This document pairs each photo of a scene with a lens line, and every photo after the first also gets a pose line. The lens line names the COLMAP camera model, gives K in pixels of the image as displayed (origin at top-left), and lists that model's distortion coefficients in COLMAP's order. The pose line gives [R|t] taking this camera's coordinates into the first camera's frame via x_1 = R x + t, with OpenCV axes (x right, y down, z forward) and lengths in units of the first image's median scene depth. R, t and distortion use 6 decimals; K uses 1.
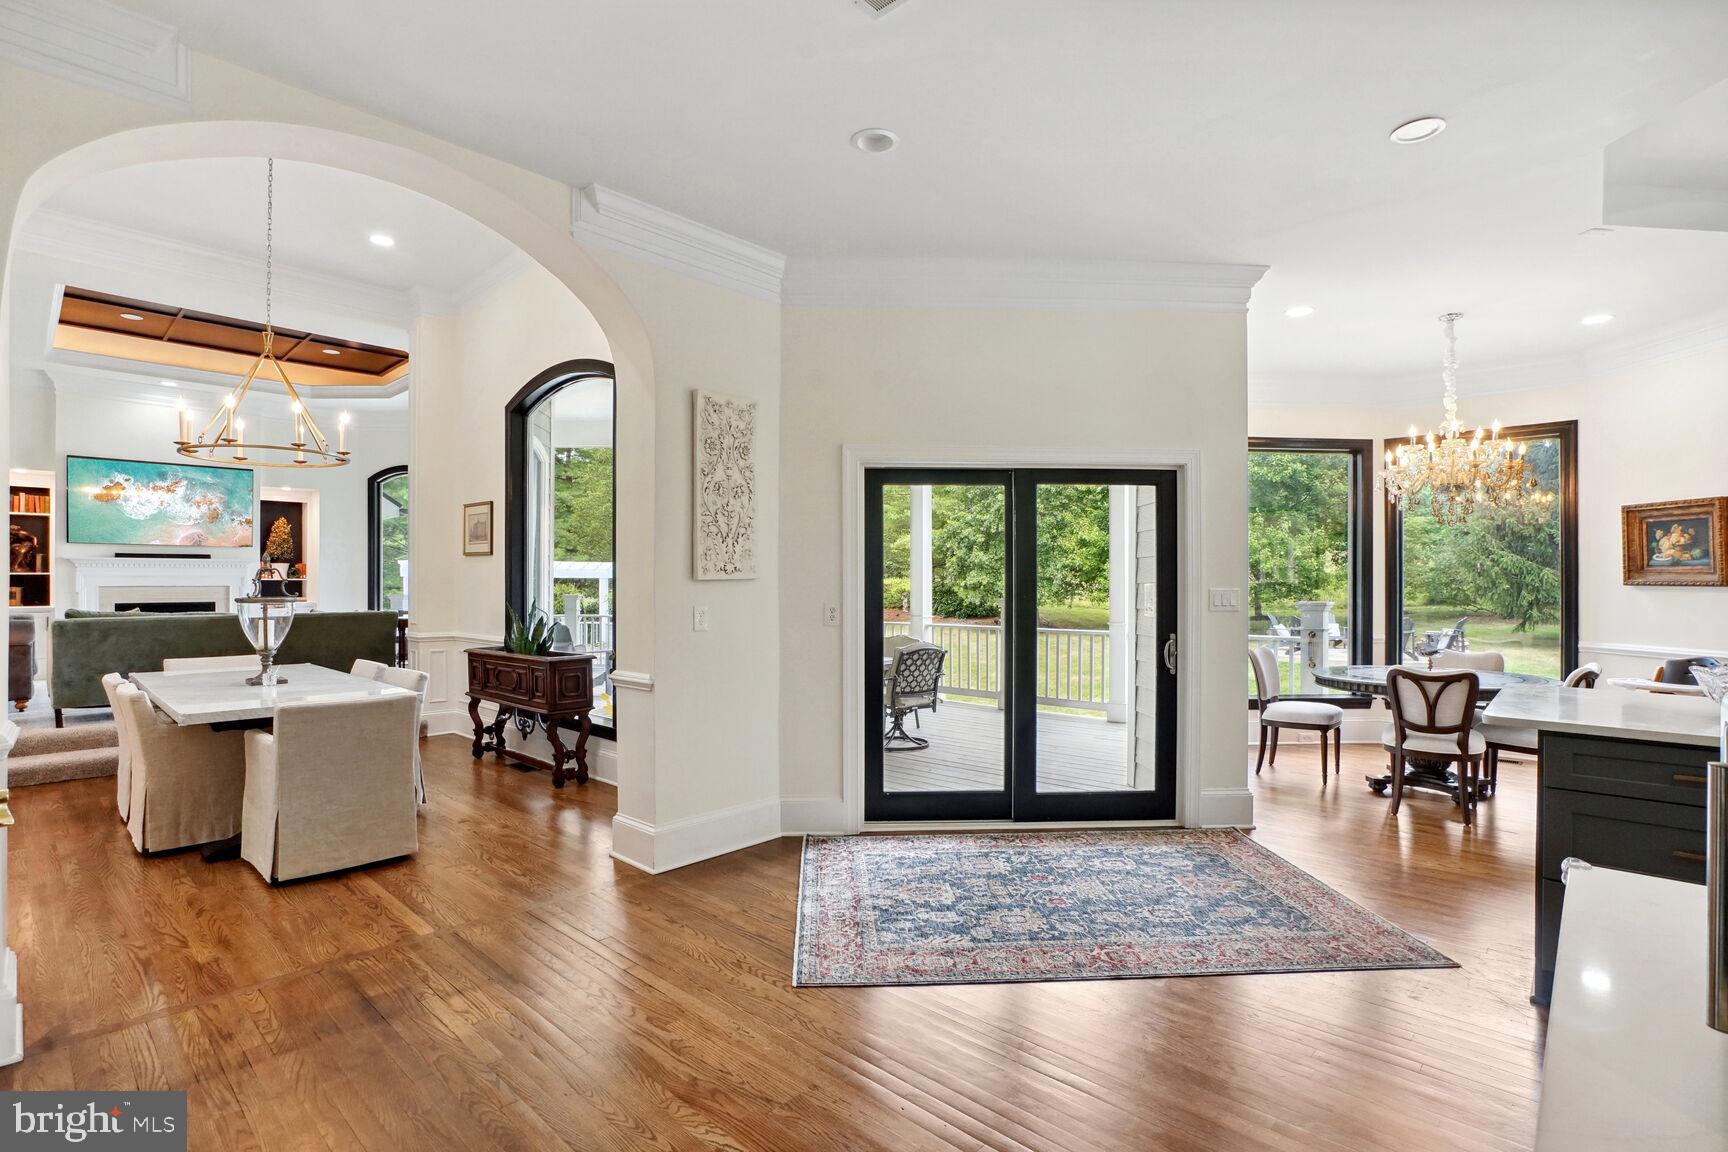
lens RADIAL K [[804.7, 0, 862.4], [0, 804.7, 592.7], [0, 0, 1]] dist [-0.048283, 0.014639]
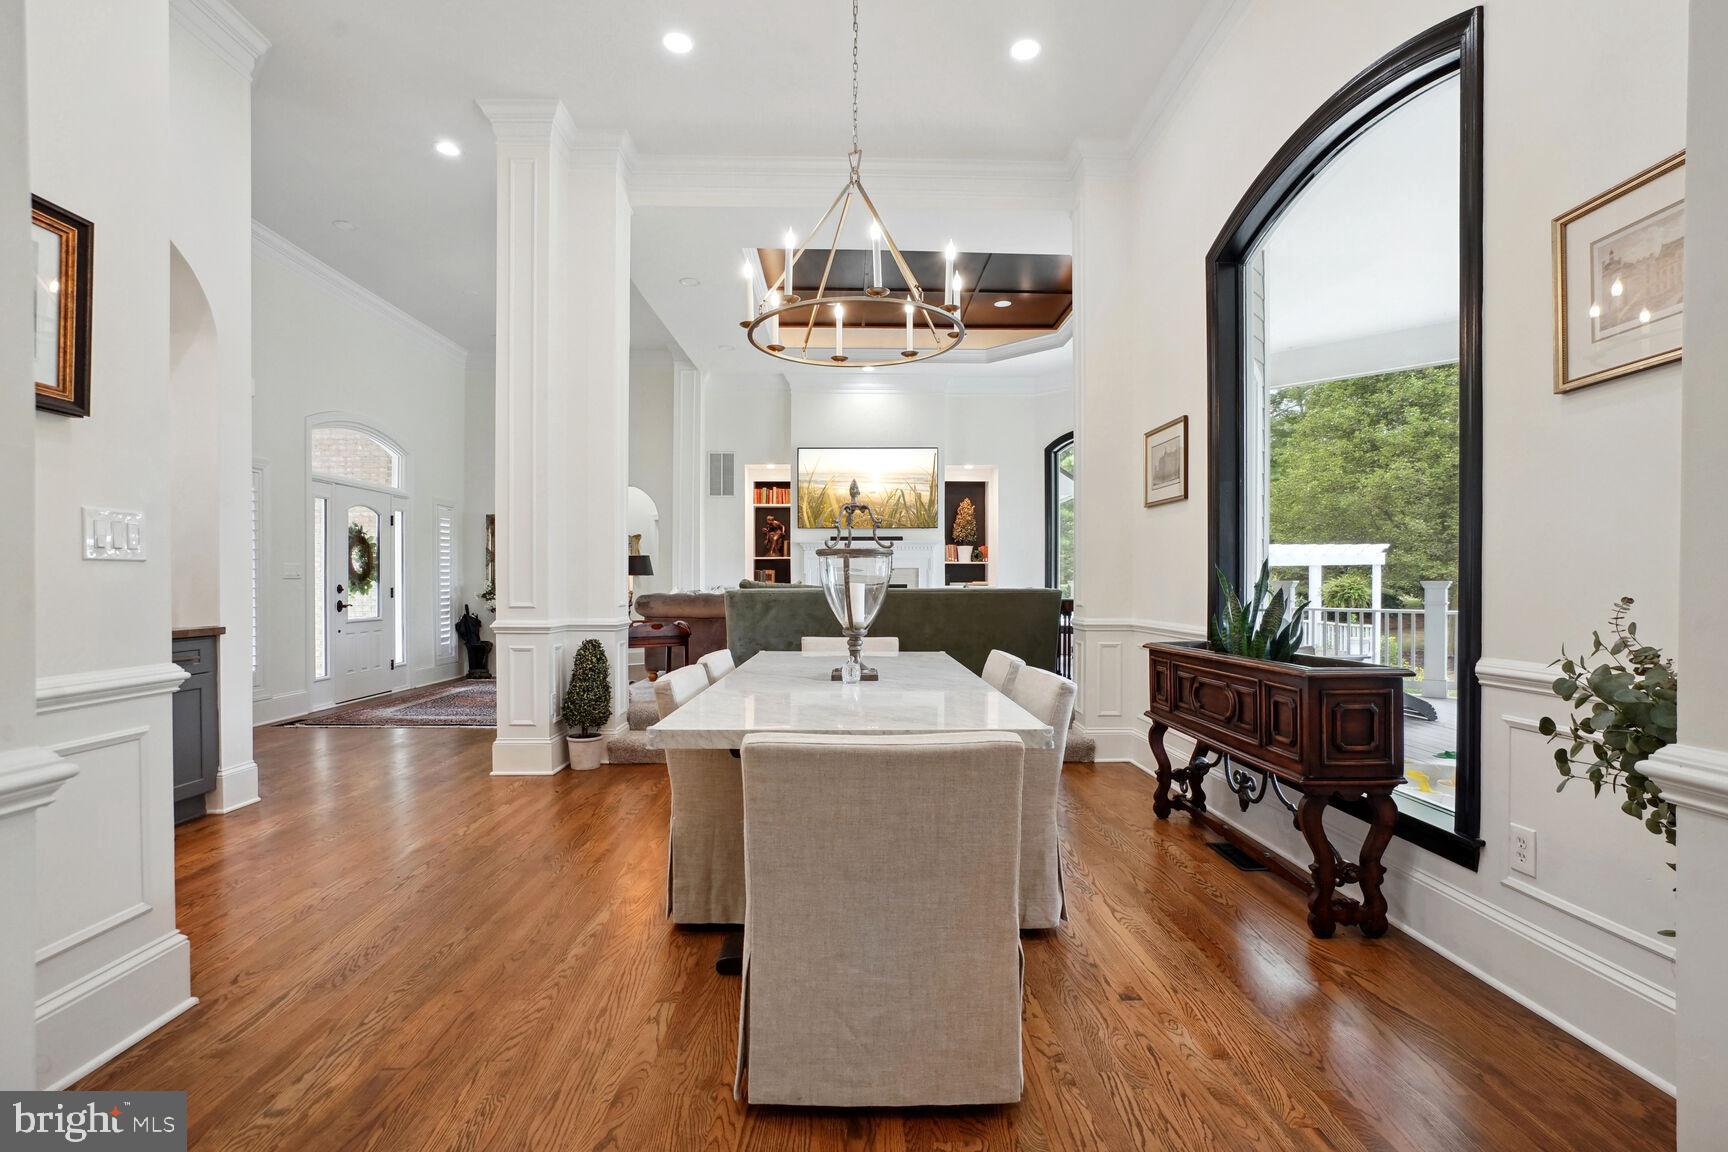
lens RADIAL K [[804.7, 0, 865.0], [0, 804.7, 593.3], [0, 0, 1]] dist [-0.048283, 0.014639]
pose [[0.692308, 0.007207, -0.721566, -0.225004], [-0.006191, 0.999973, 0.004049, 0.035246], [0.721576, 0.001664, 0.692333, 0.459639]]
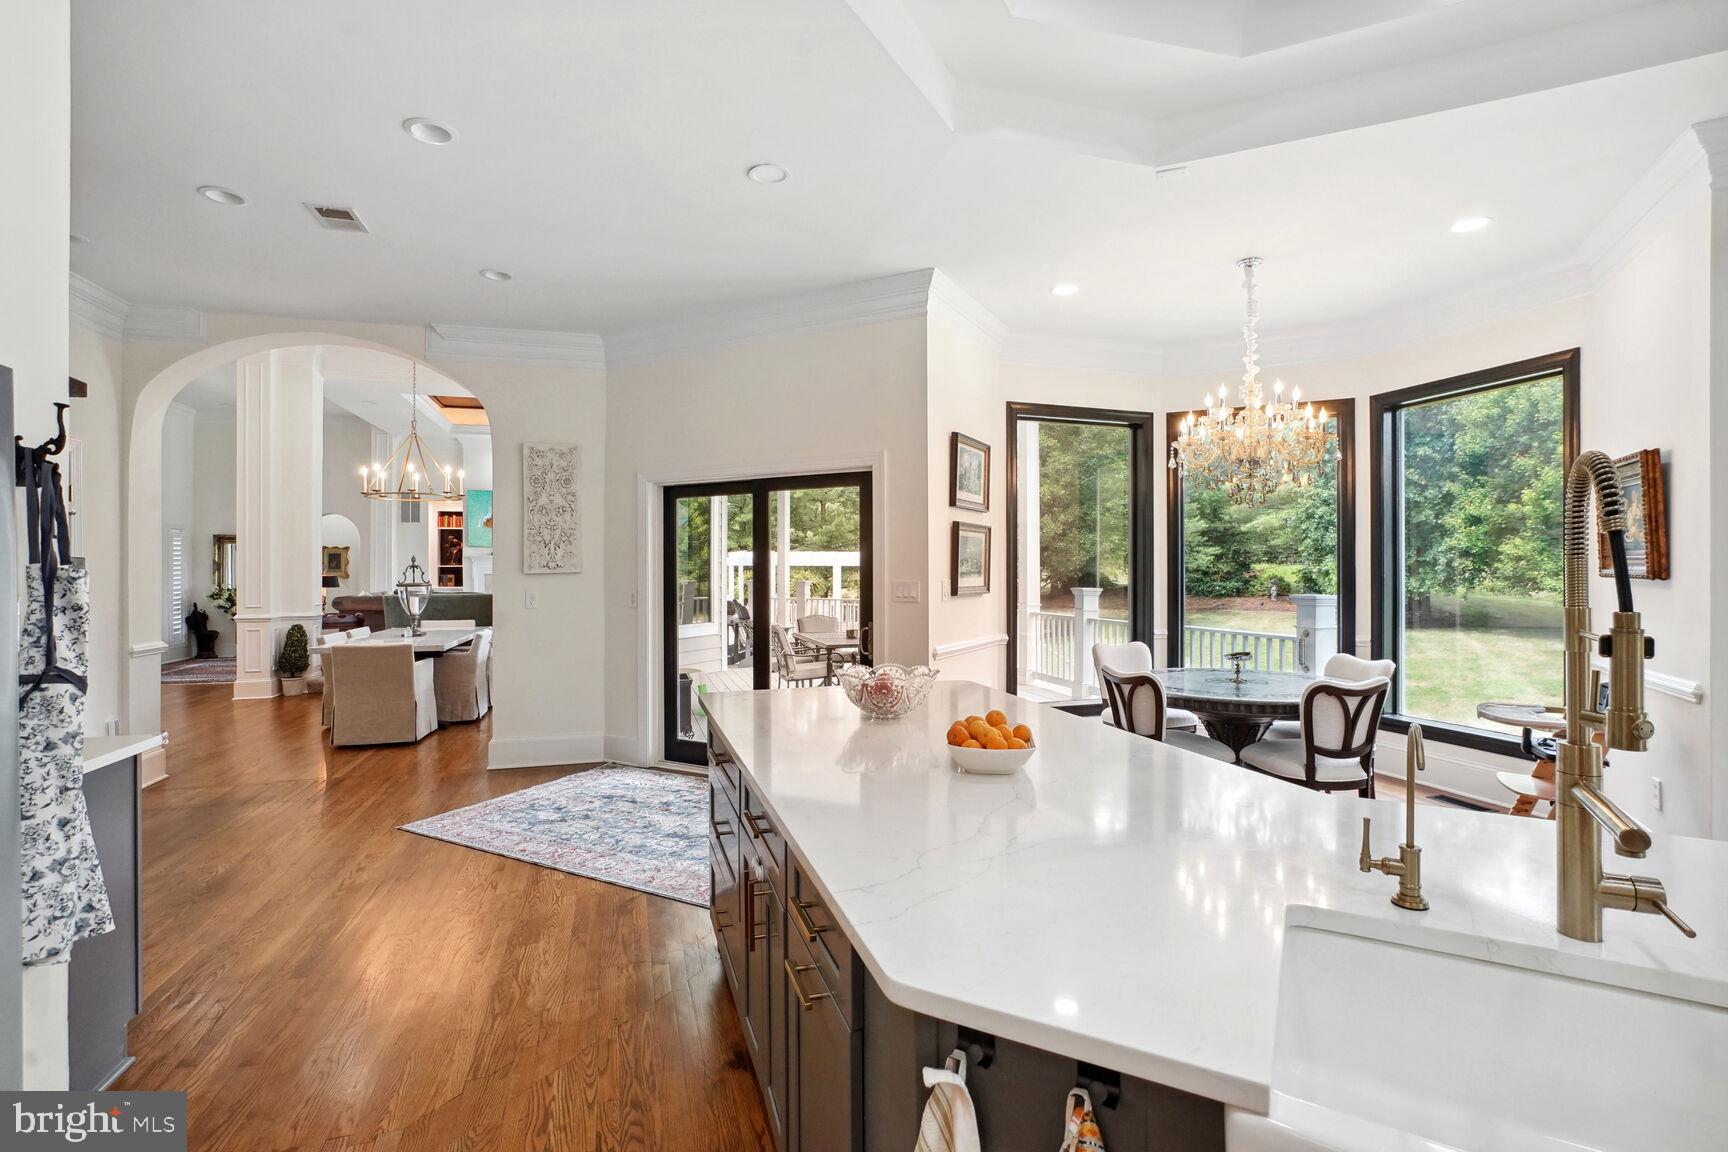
lens RADIAL K [[804.7, 0, 865.3], [0, 804.7, 571.4], [0, 0, 1]] dist [-0.048283, 0.014639]
pose [[0.862421, -0.001390, -0.506189, 0.764263], [-0.003403, 0.999958, -0.008543, -0.007021], [0.506180, 0.009090, 0.862380, 0.045064]]
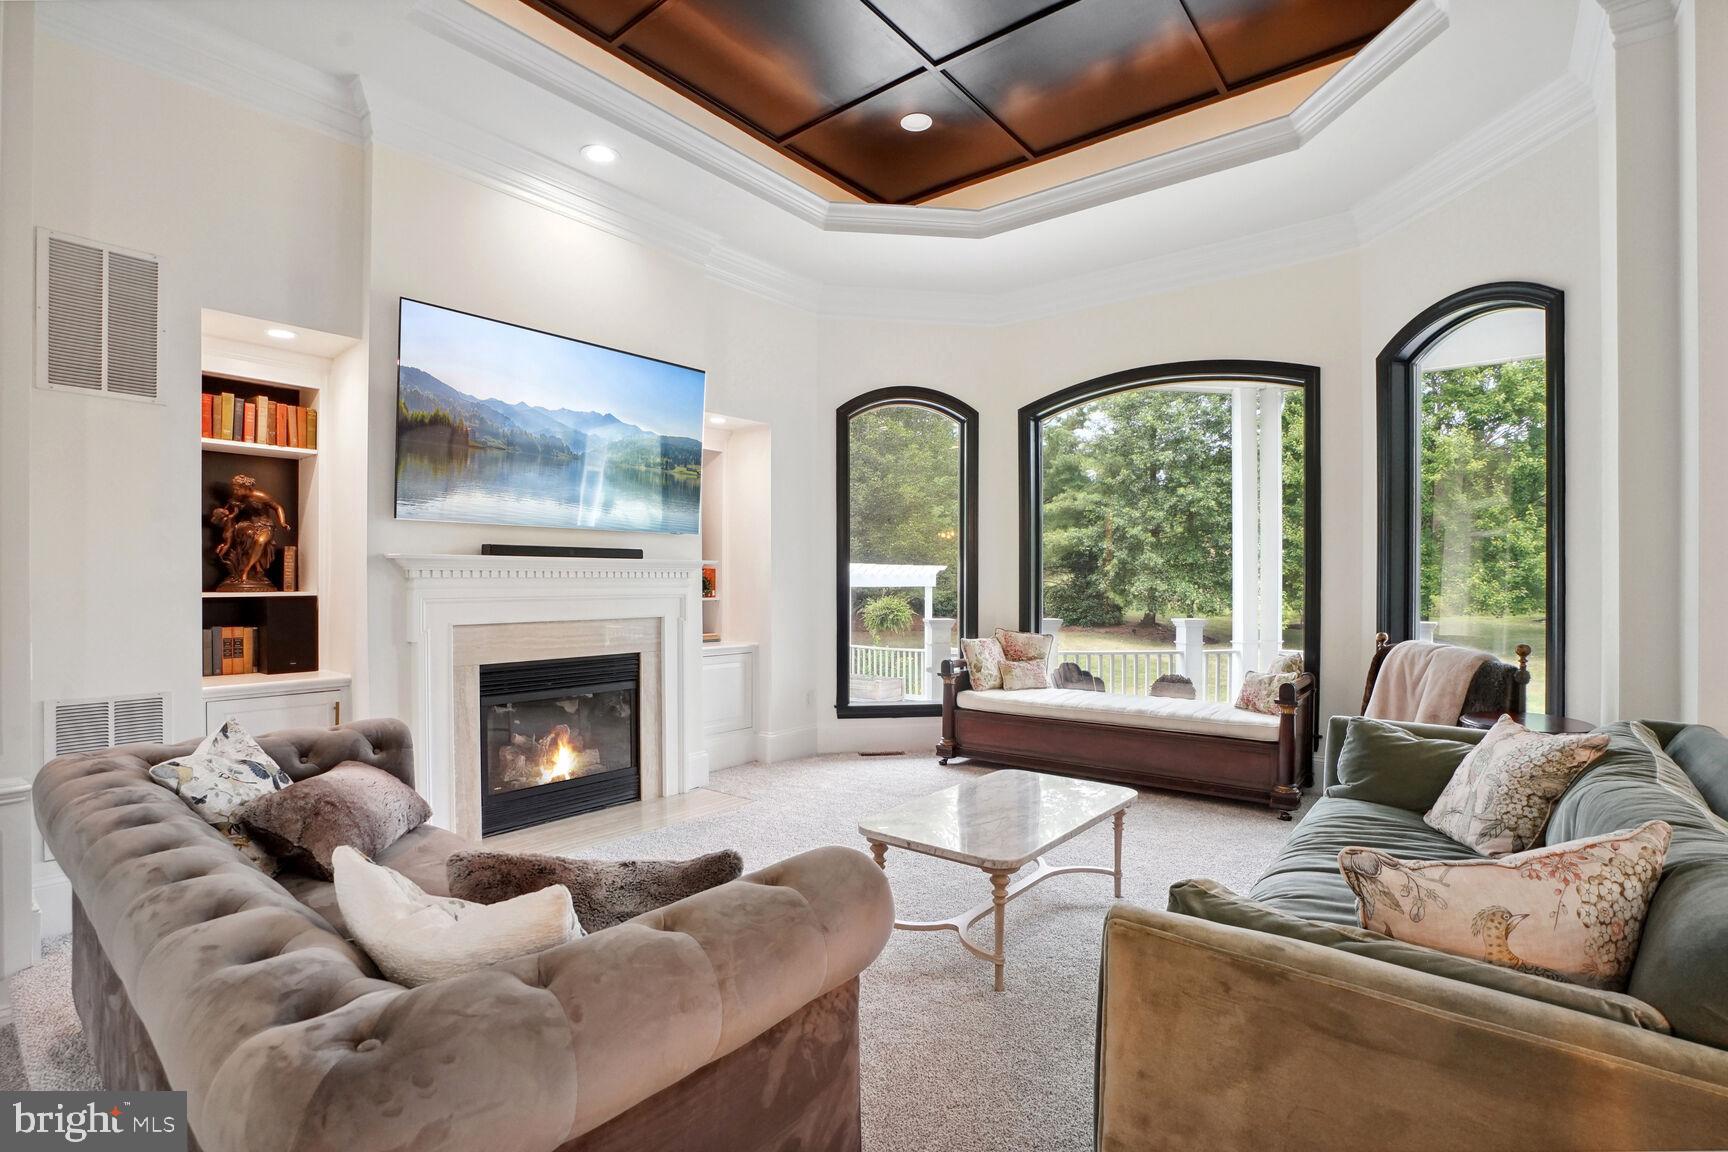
lens RADIAL K [[804.7, 0, 870.5], [0, 804.7, 581.1], [0, 0, 1]] dist [-0.048283, 0.014639]
pose [[0.998267, 0.001038, 0.058836, -1.304903], [-0.000114, 0.999877, -0.015697, -0.042776], [-0.058845, 0.015663, 0.998144, 0.944317]]
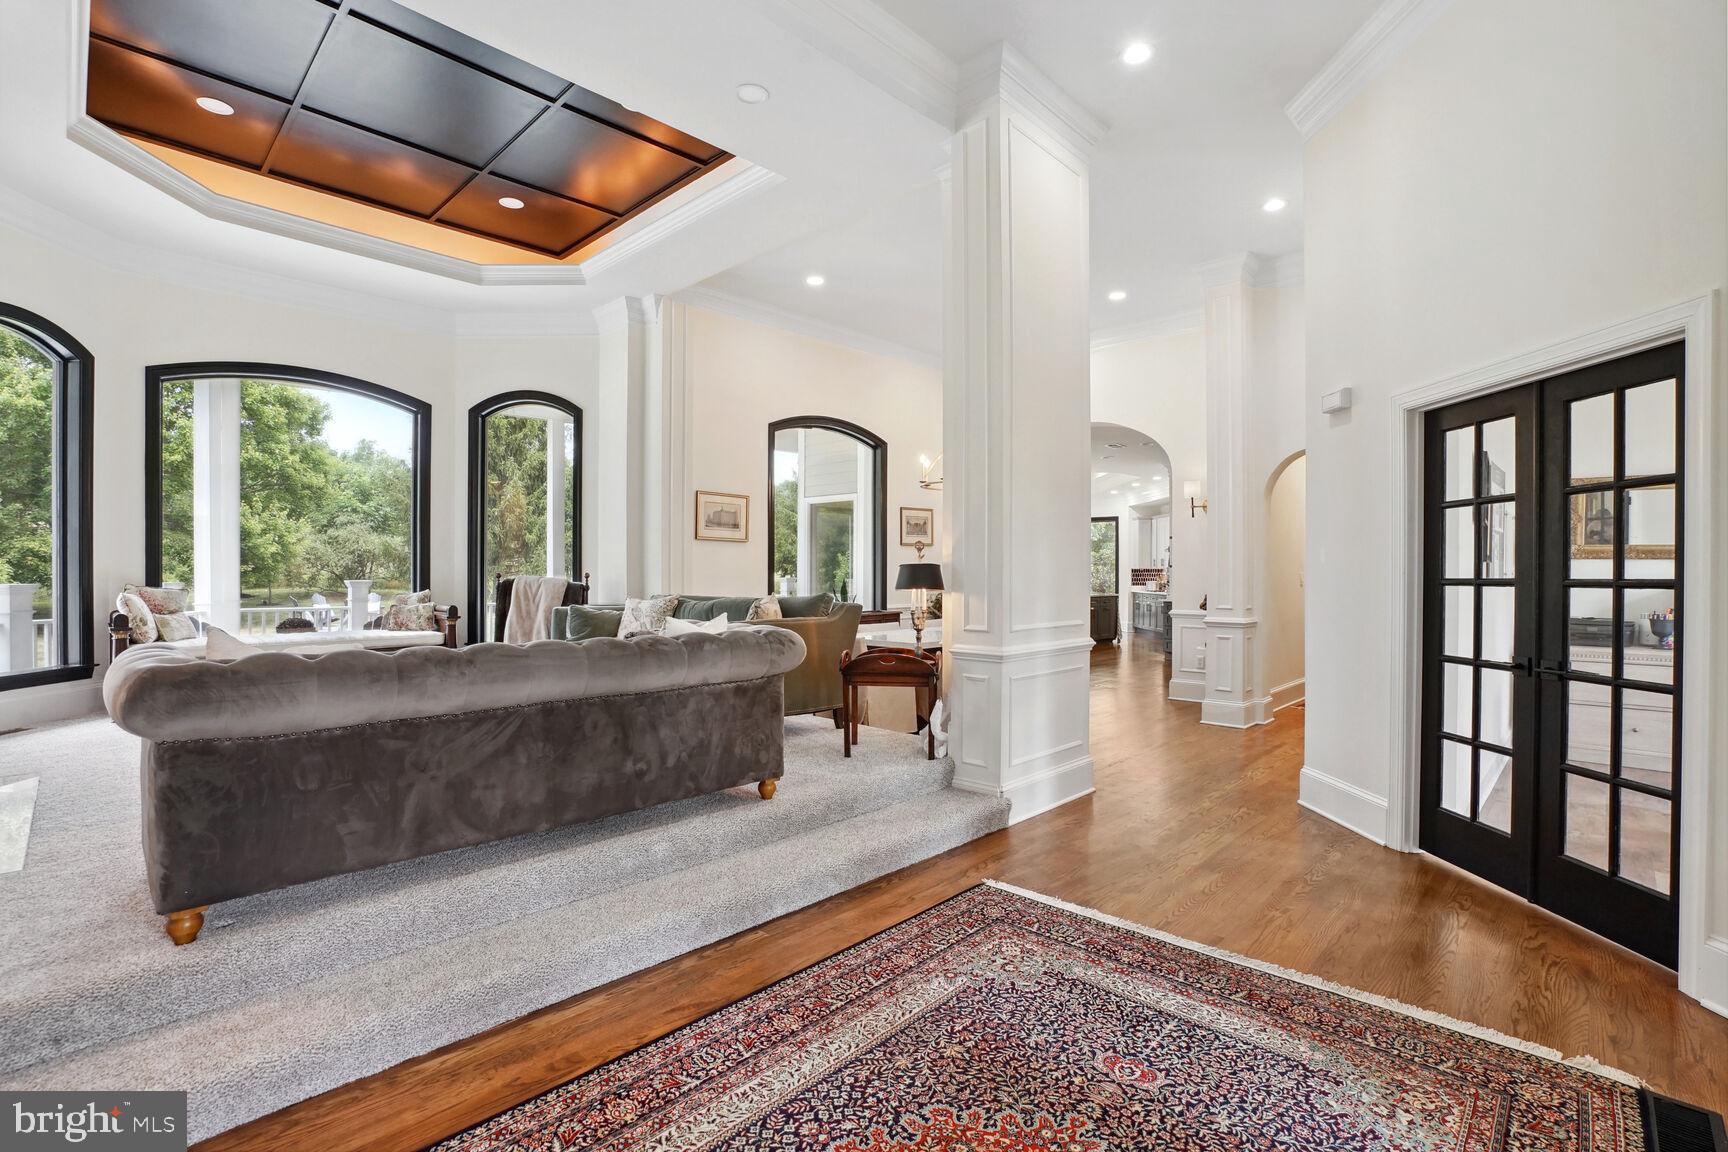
lens RADIAL K [[804.7, 0, 864.2], [0, 804.7, 574.8], [0, 0, 1]] dist [-0.048283, 0.014639]
pose [[0.032771, -0.002867, 0.999459, -2.094161], [0.010910, 0.999937, 0.002511, 0.001039], [-0.999403, 0.010822, 0.032801, 1.006518]]
